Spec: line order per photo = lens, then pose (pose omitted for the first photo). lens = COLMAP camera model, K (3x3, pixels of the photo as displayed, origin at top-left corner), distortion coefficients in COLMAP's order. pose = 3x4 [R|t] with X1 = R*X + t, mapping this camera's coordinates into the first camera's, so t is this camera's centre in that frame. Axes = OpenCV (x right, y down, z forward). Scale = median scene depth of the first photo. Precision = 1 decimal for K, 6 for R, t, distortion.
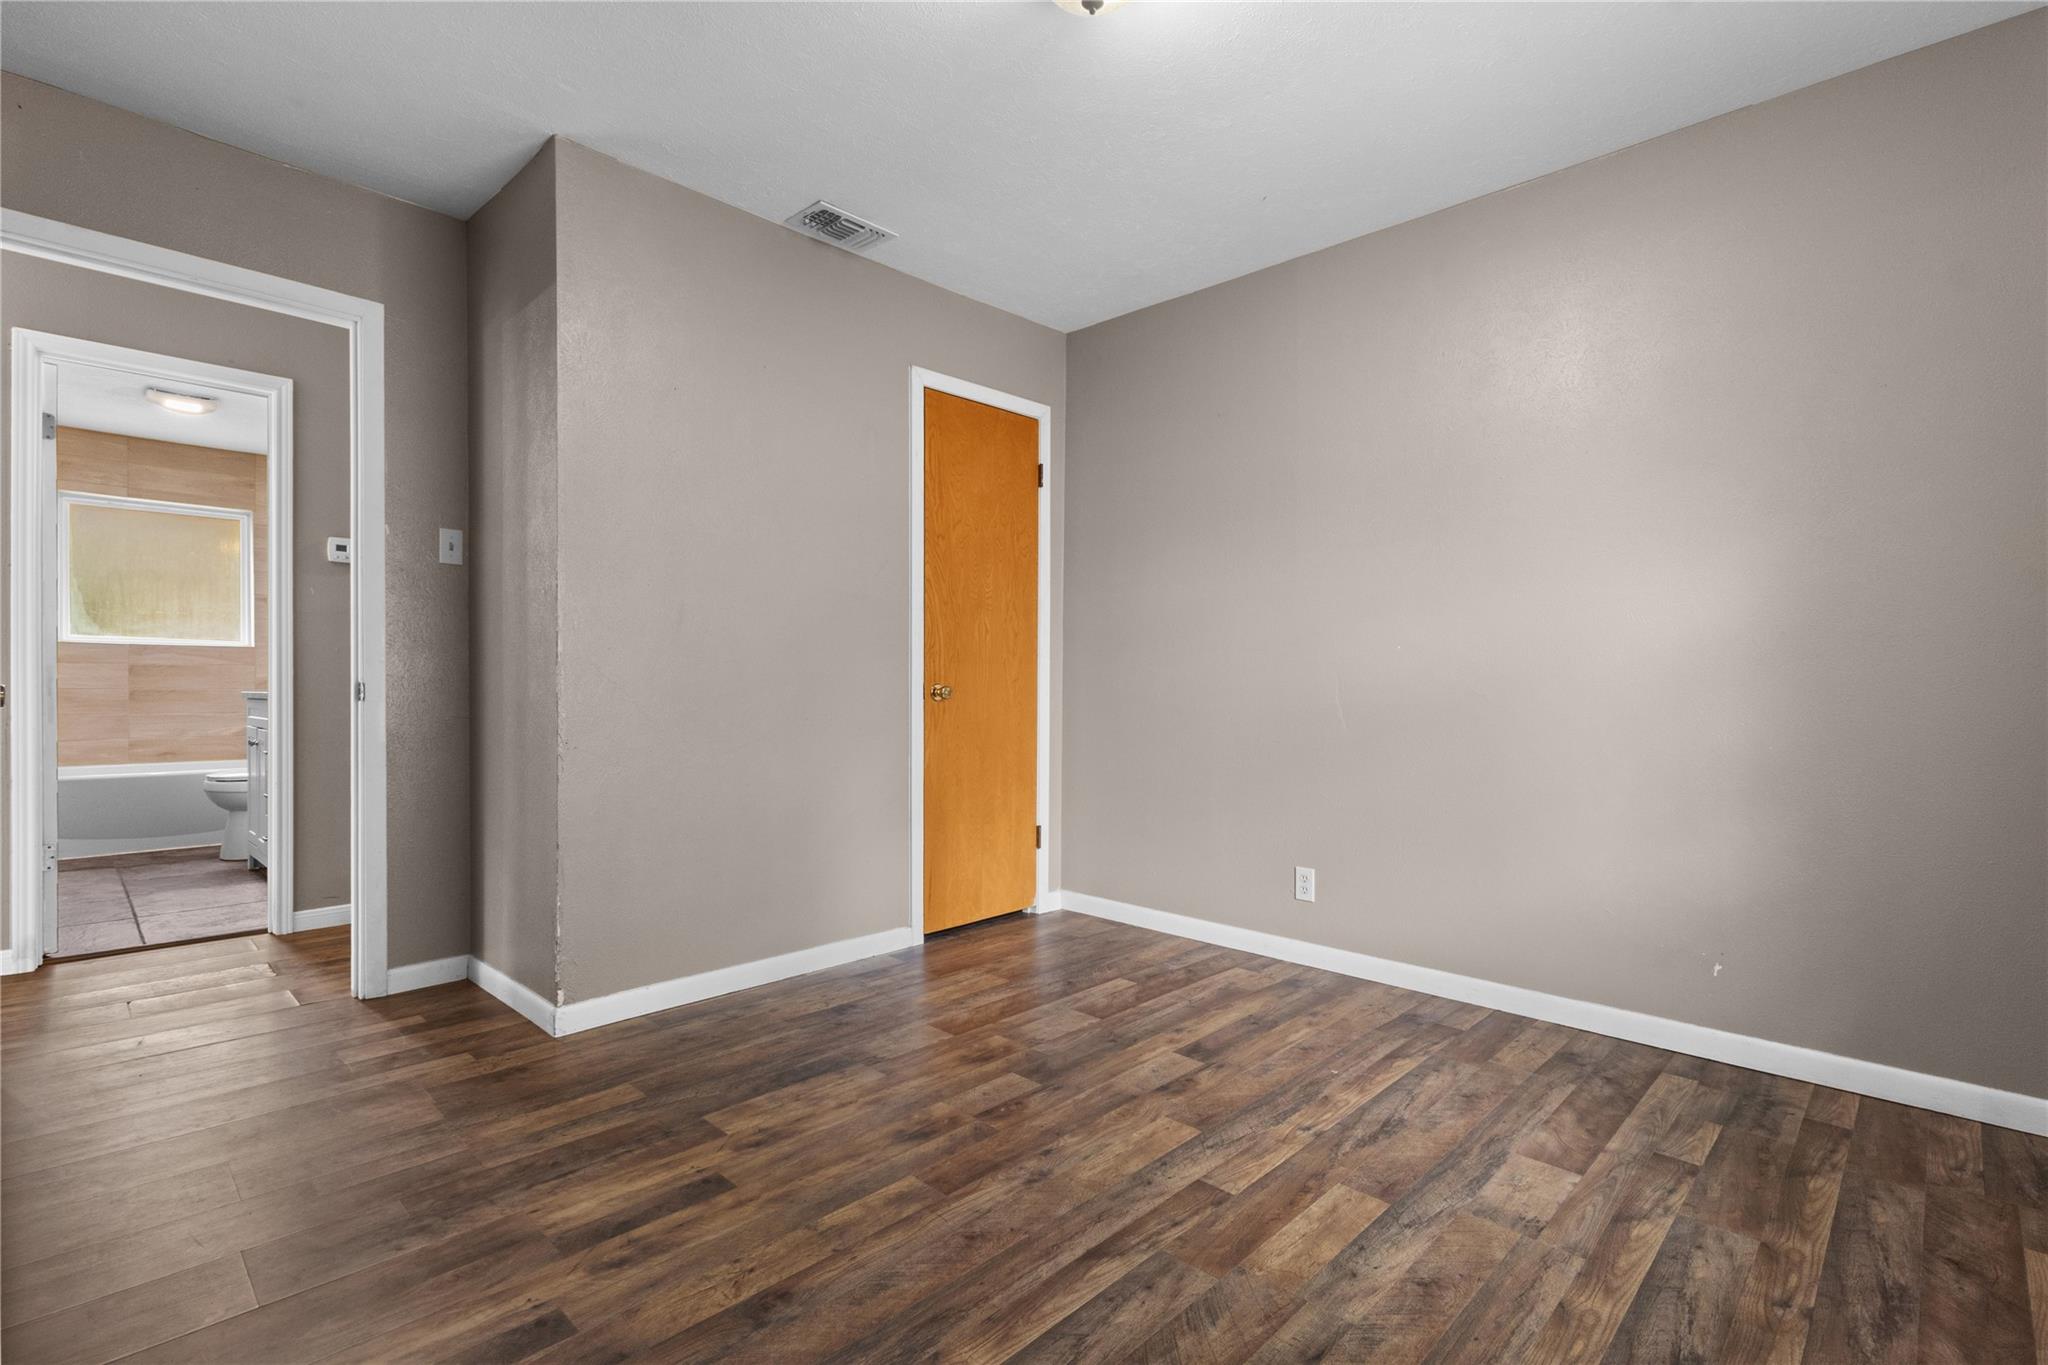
lens RADIAL K [[944.4, 0, 1024.2], [0, 944.4, 691.0], [0, 0, 1]] dist [-0.001038, 0.000496]
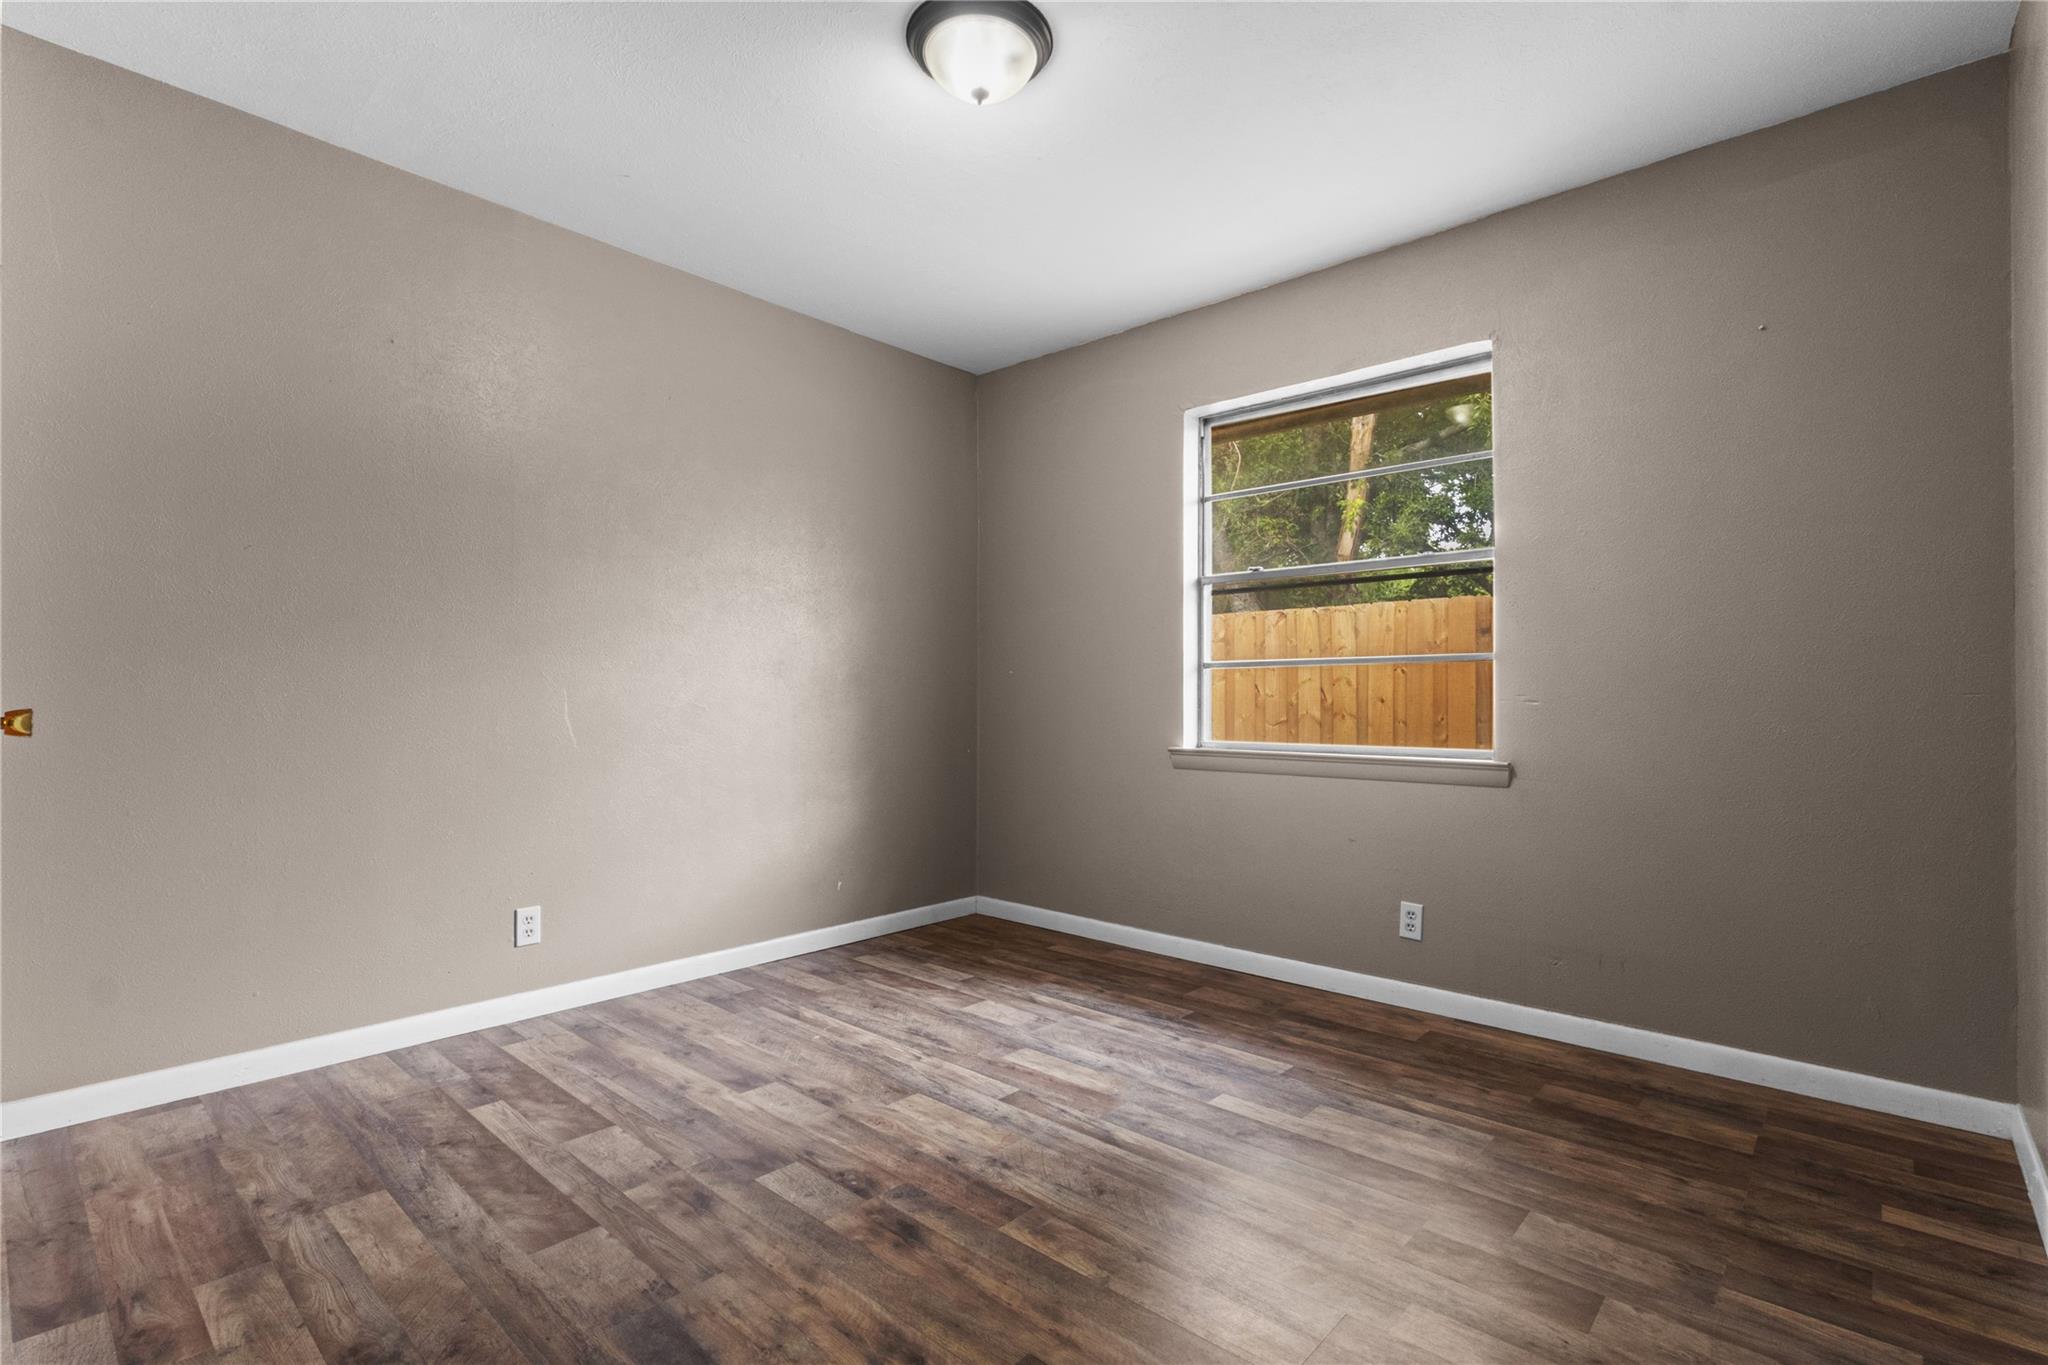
lens RADIAL K [[944.4, 0, 1025.4], [0, 944.4, 688.3], [0, 0, 1]] dist [-0.001038, 0.000496]
pose [[-0.033762, 0.002966, 0.999426, -0.848630], [0.007282, 0.999970, -0.002722, -0.015211], [-0.999403, 0.007186, -0.033782, 0.804803]]
